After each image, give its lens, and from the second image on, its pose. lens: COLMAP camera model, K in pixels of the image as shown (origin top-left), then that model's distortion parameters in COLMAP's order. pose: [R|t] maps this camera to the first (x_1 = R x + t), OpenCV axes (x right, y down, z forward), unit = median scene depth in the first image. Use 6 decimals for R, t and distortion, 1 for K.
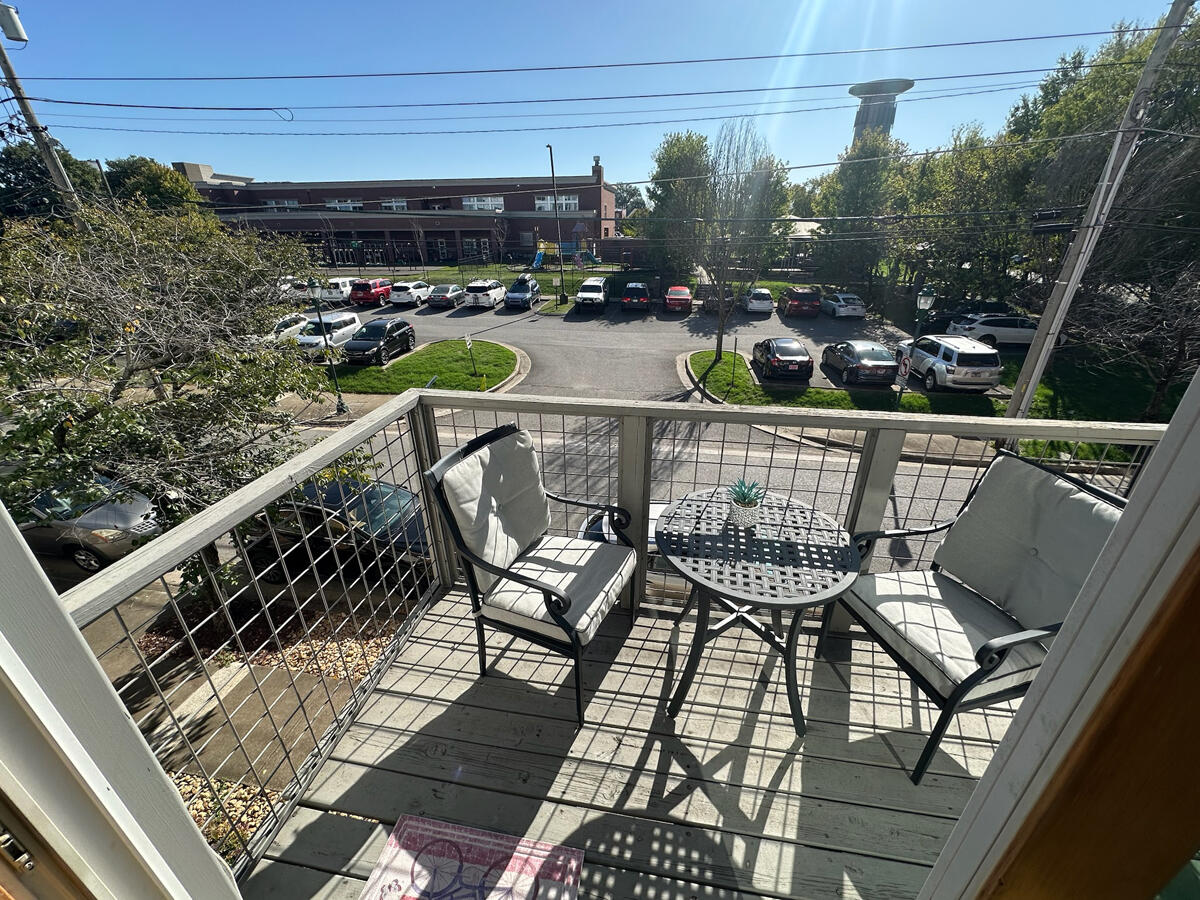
lens RADIAL K [[478.0, 0, 599.8], [0, 478.0, 449.2], [0, 0, 1]] dist [-0.005000, 0.000633]
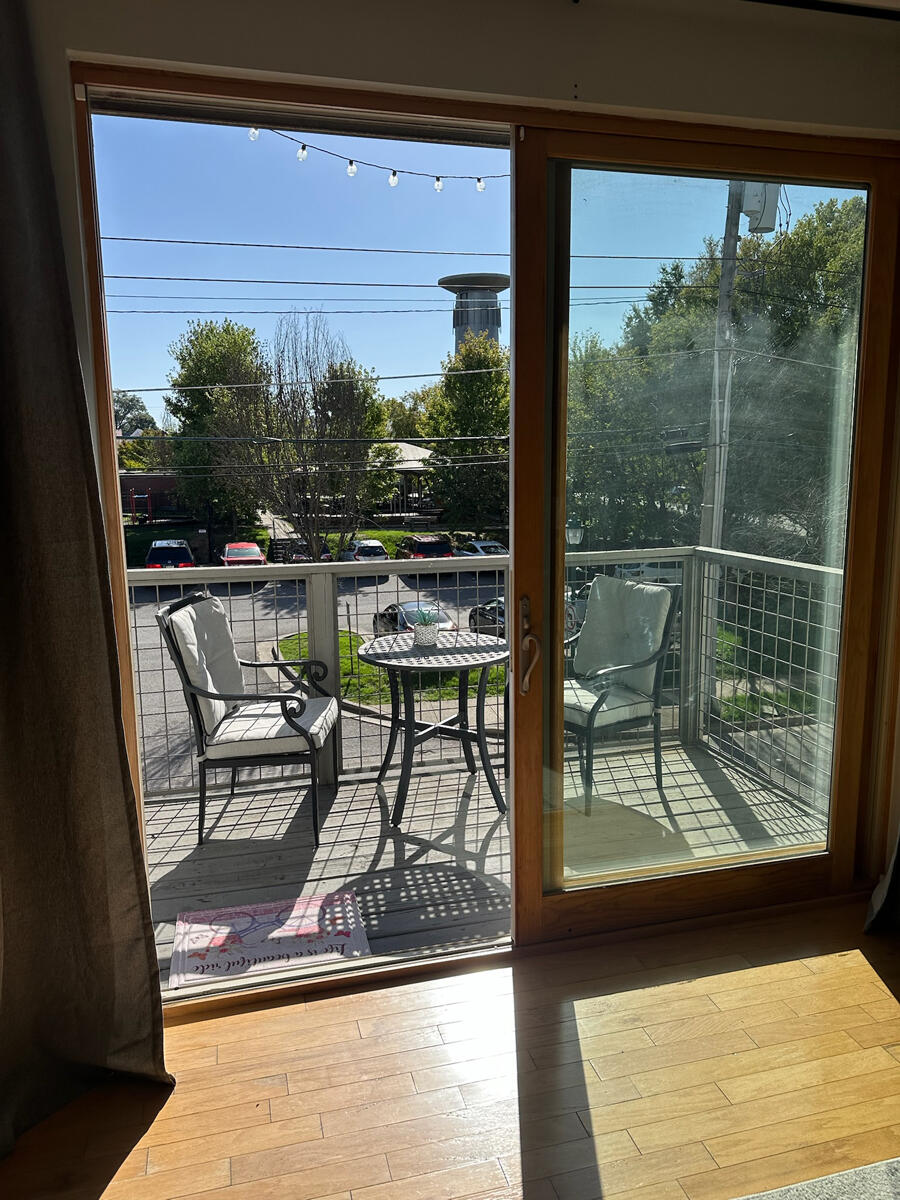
lens RADIAL K [[837.5, 0, 446.6], [0, 837.5, 601.3], [0, 0, 1]] dist [0.120192, -0.220303]
pose [[0.916162, -0.074065, 0.393905, -0.051596], [0.175921, 0.957361, -0.229155, 0.058661], [-0.360137, 0.279240, 0.890127, -0.100457]]
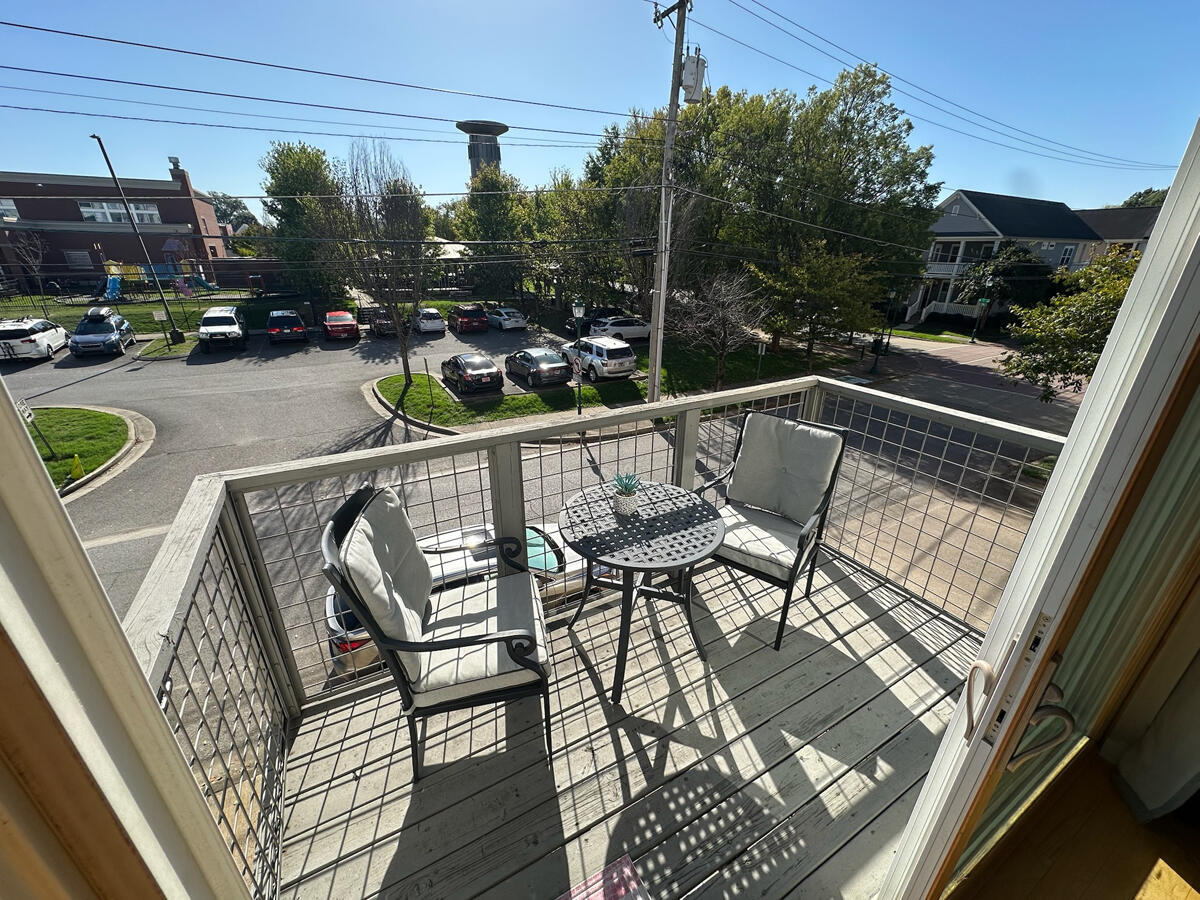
lens RADIAL K [[478.0, 0, 599.8], [0, 478.0, 449.2], [0, 0, 1]] dist [-0.005000, 0.000633]
pose [[0.786901, -0.226635, 0.573954, -0.041088], [0.247153, 0.968005, 0.043380, -0.006094], [-0.565422, 0.107719, 0.817737, 0.007810]]
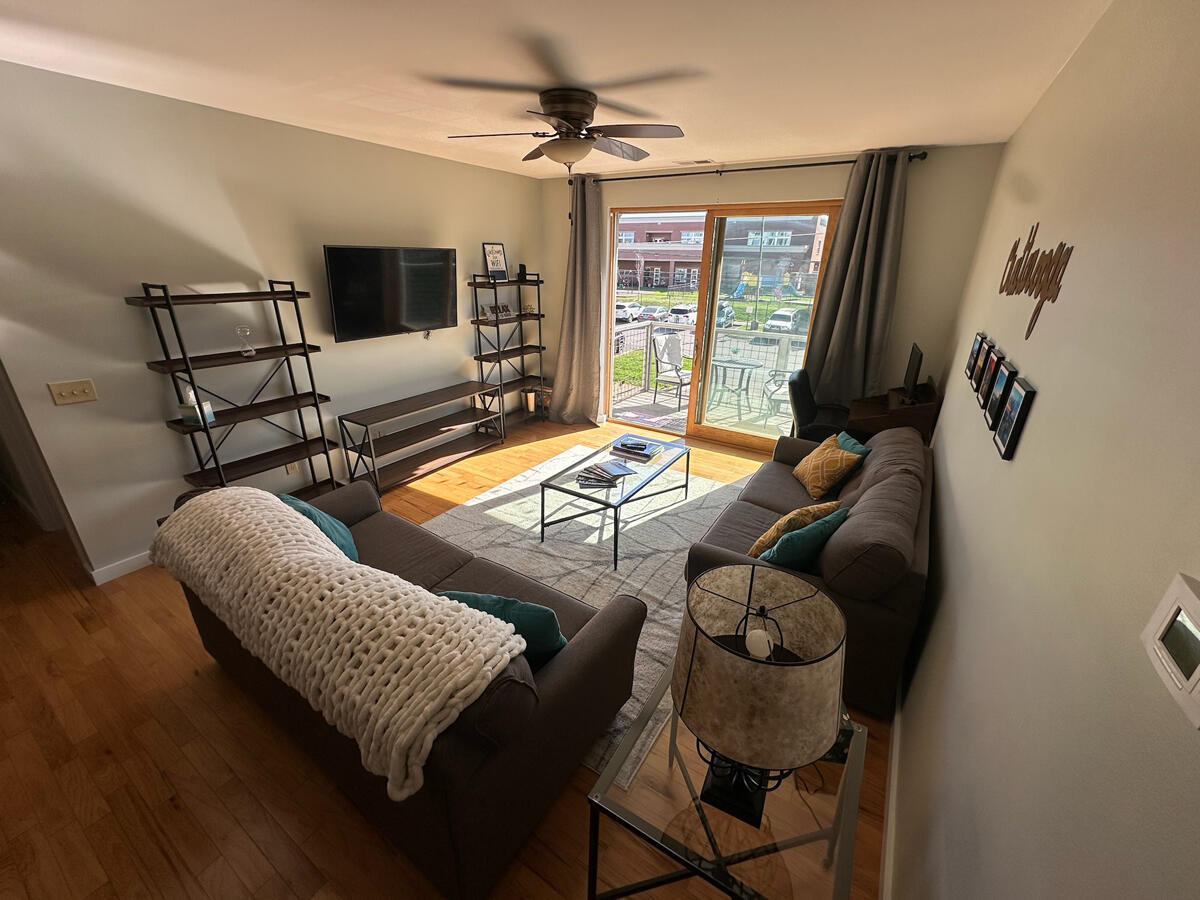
lens RADIAL K [[480.8, 0, 599.6], [0, 480.8, 447.9], [0, 0, 1]] dist [-0.001915, 0.000478]
pose [[0.918597, 0.166468, -0.358424, 0.081992], [-0.186820, 0.982133, -0.022651, 0.113352], [0.348249, 0.087768, 0.933284, -0.278306]]
